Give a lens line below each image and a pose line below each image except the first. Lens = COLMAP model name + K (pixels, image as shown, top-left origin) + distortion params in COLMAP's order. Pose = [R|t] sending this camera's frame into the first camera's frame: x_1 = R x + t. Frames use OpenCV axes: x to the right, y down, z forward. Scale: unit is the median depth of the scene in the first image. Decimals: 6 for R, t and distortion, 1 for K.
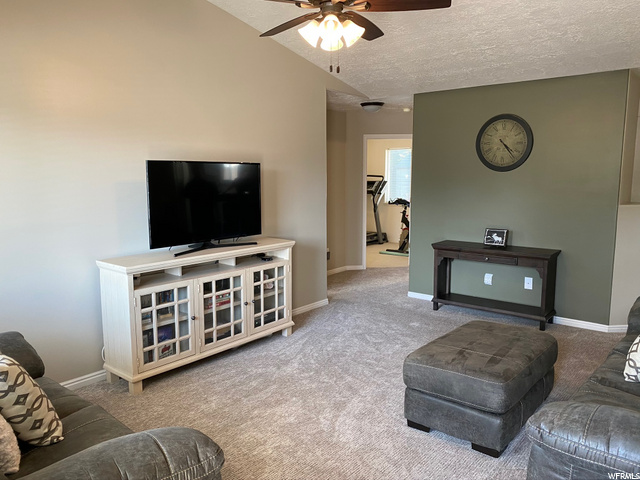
lens RADIAL K [[492.1, 0, 320.0], [0, 492.1, 240.0], [0, 0, 1]] dist [0.065137, 0.000147]
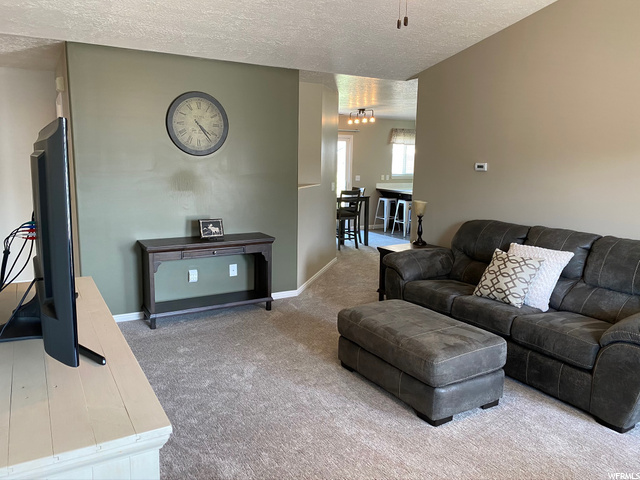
lens RADIAL K [[492.1, 0, 320.0], [0, 492.1, 240.0], [0, 0, 1]] dist [0.065137, 0.000147]
pose [[0.356204, -0.149344, 0.922396, -0.495826], [0.114478, 0.986683, 0.115545, -0.078631], [-0.927369, 0.064437, 0.368558, 0.567569]]
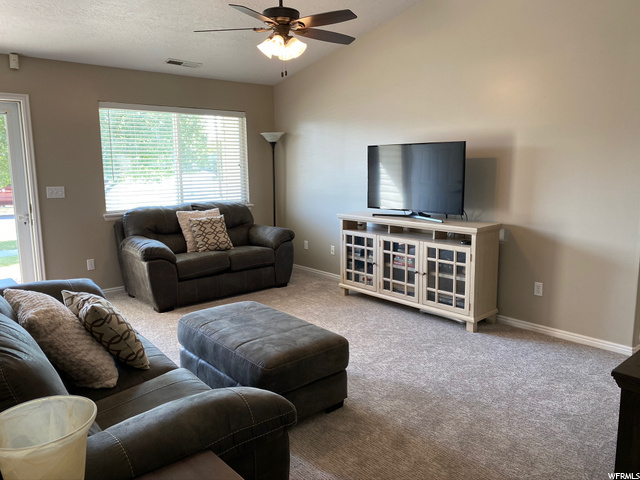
lens RADIAL K [[474.4, 0, 320.0], [0, 474.4, 240.0], [0, 0, 1]] dist [0.044315, -0.000093]
pose [[-0.165740, 0.201781, -0.965305, 0.802276], [-0.085261, 0.972246, 0.217871, -0.137560], [0.982477, 0.118413, -0.143936, 0.850808]]
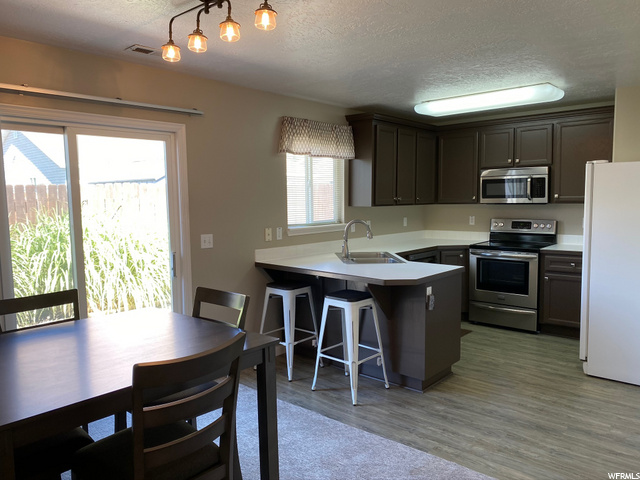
lens RADIAL K [[492.1, 0, 320.0], [0, 492.1, 240.0], [0, 0, 1]] dist [0.065137, 0.000147]
pose [[0.035023, -0.094619, 0.994897, -0.126022], [0.155713, 0.983867, 0.088088, -0.091322], [-0.987181, 0.151834, 0.049192, 0.682502]]
